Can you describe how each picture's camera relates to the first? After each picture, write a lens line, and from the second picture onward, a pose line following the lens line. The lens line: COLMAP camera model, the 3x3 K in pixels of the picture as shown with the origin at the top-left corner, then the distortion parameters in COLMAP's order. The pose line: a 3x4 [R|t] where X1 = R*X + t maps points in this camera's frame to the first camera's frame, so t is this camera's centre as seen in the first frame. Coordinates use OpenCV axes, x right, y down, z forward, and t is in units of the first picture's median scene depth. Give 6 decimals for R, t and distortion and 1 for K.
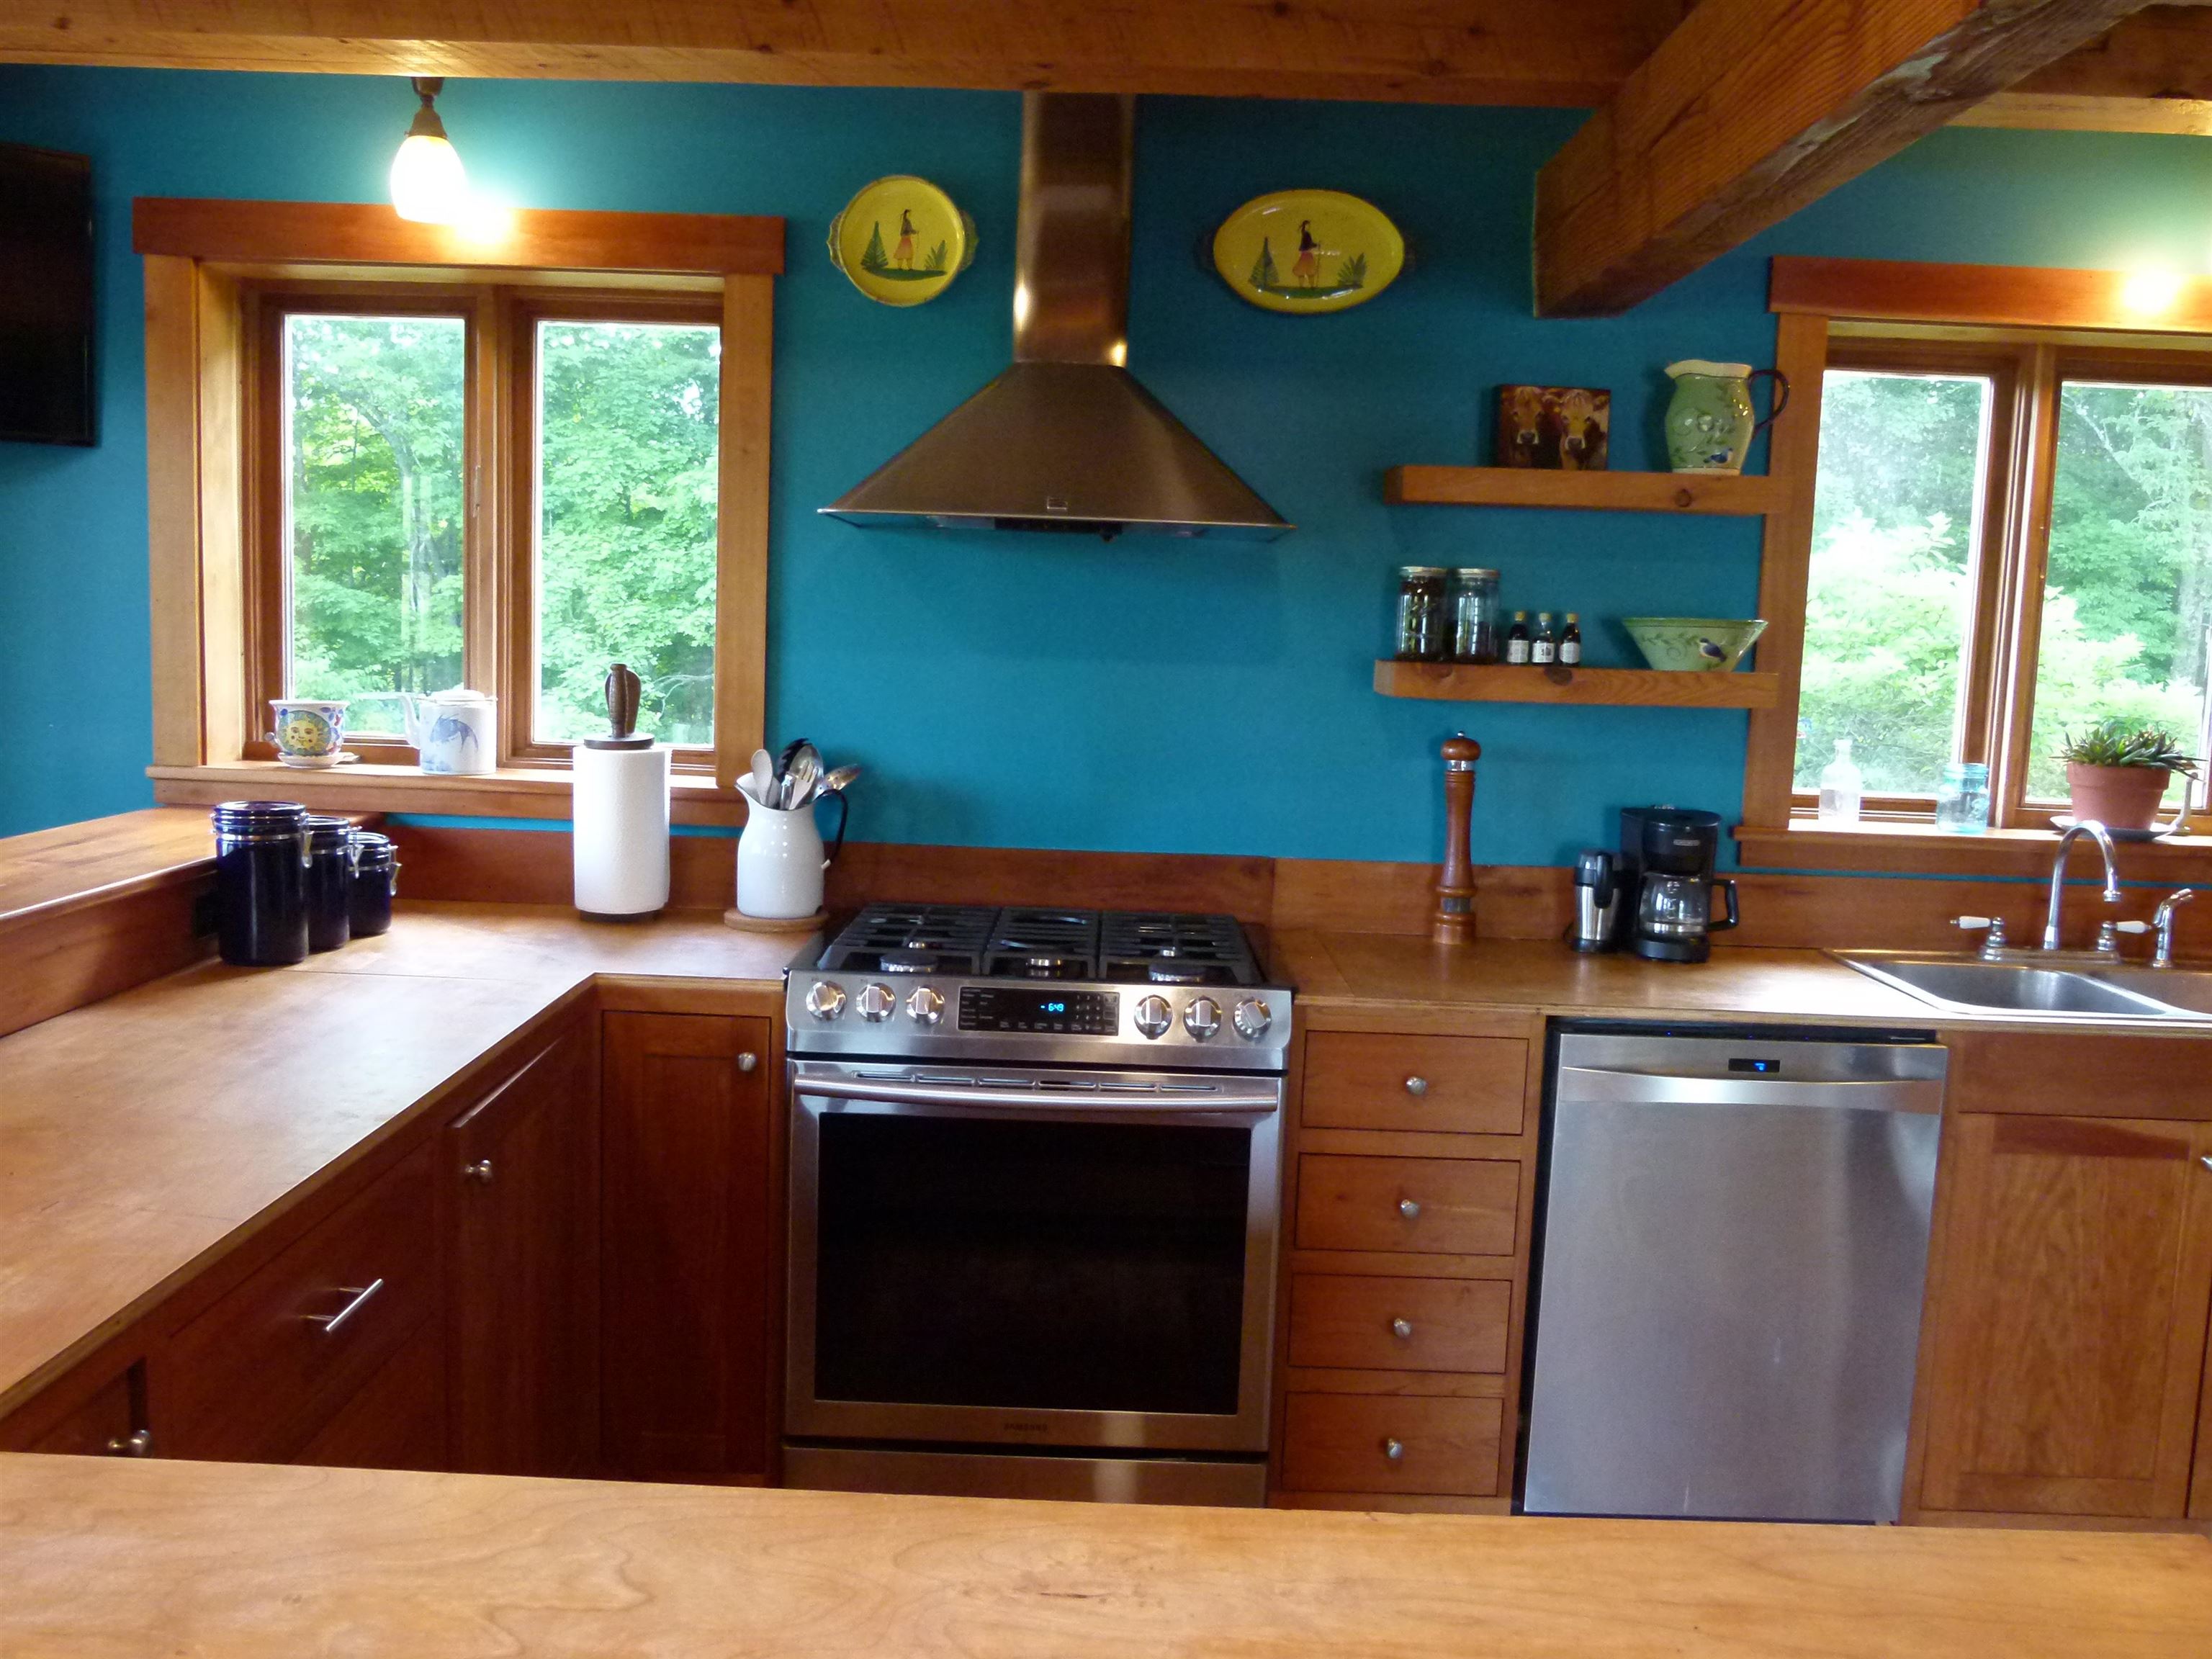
lens RADIAL K [[1811.5, 0, 1106.0], [0, 1811.5, 829.5], [0, 0, 1]] dist [-0.029707, 0.002152]
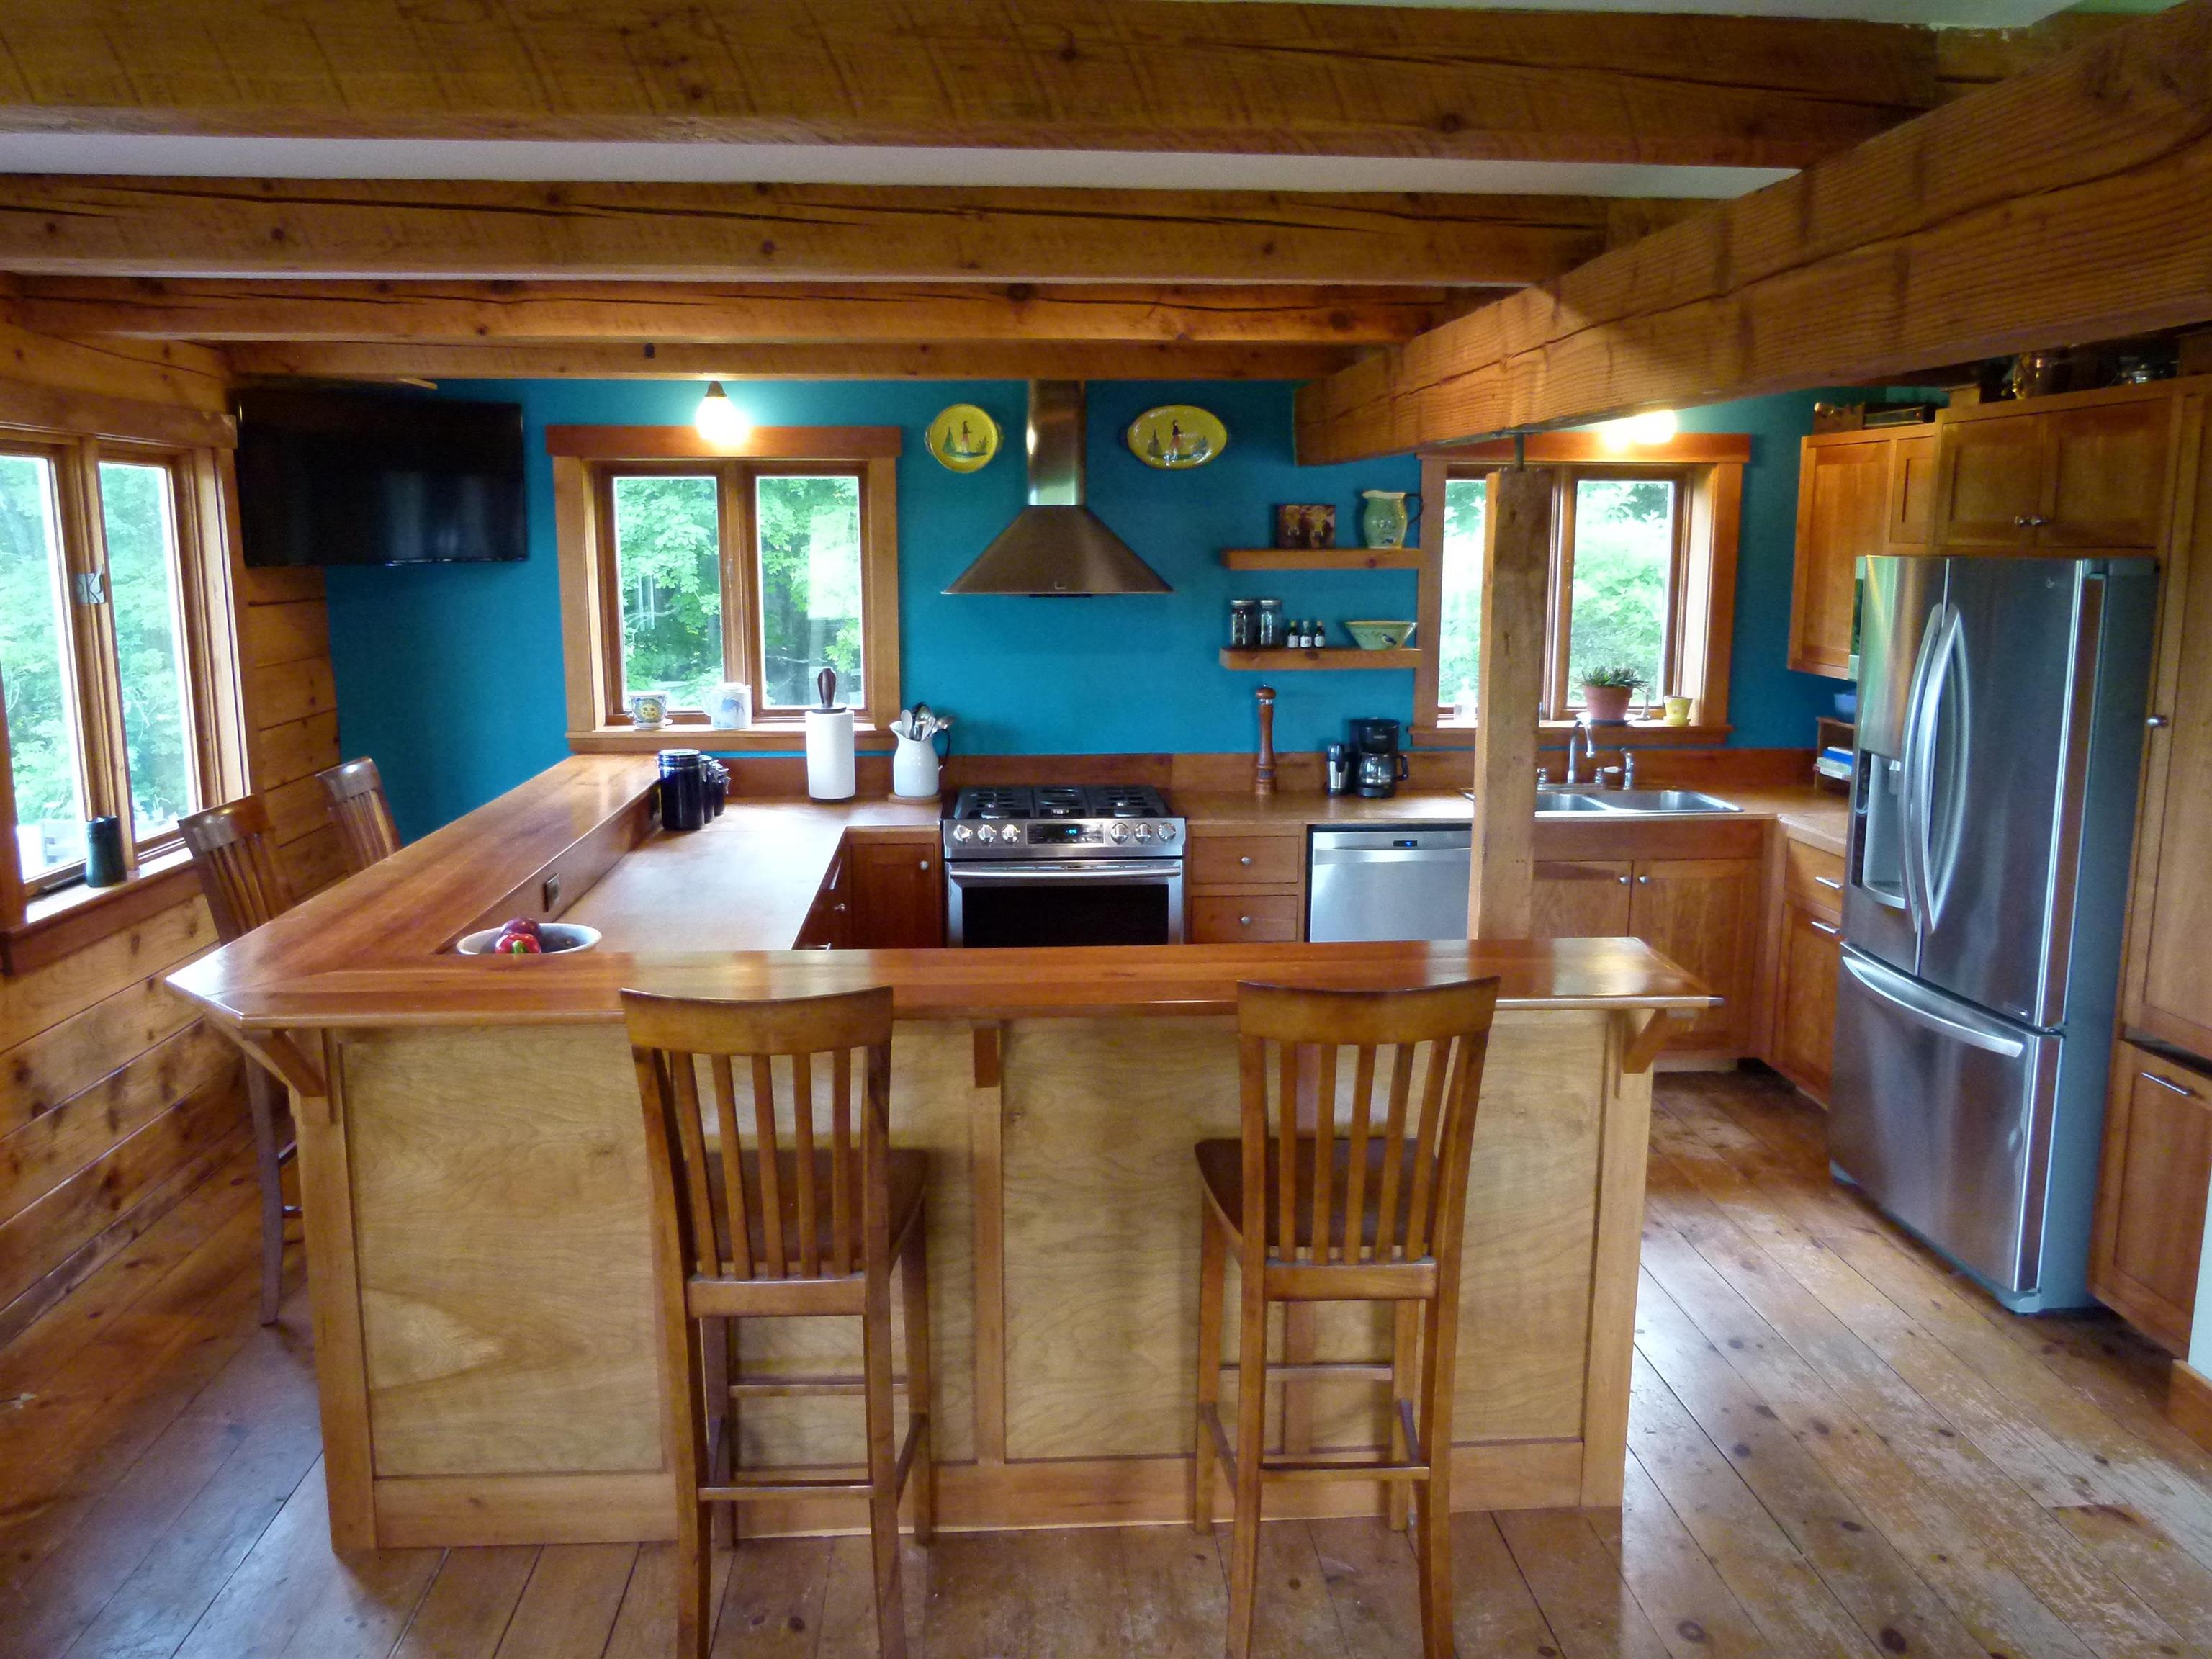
lens RADIAL K [[1652.4, 0, 1091.5], [0, 1652.4, 829.0], [0, 0, 1]] dist [-0.026712, 0.005813]
pose [[0.997291, -0.047774, 0.055934, -0.095776], [0.044010, 0.996802, 0.066693, -0.026016], [-0.058941, -0.064050, 0.996205, -0.762401]]
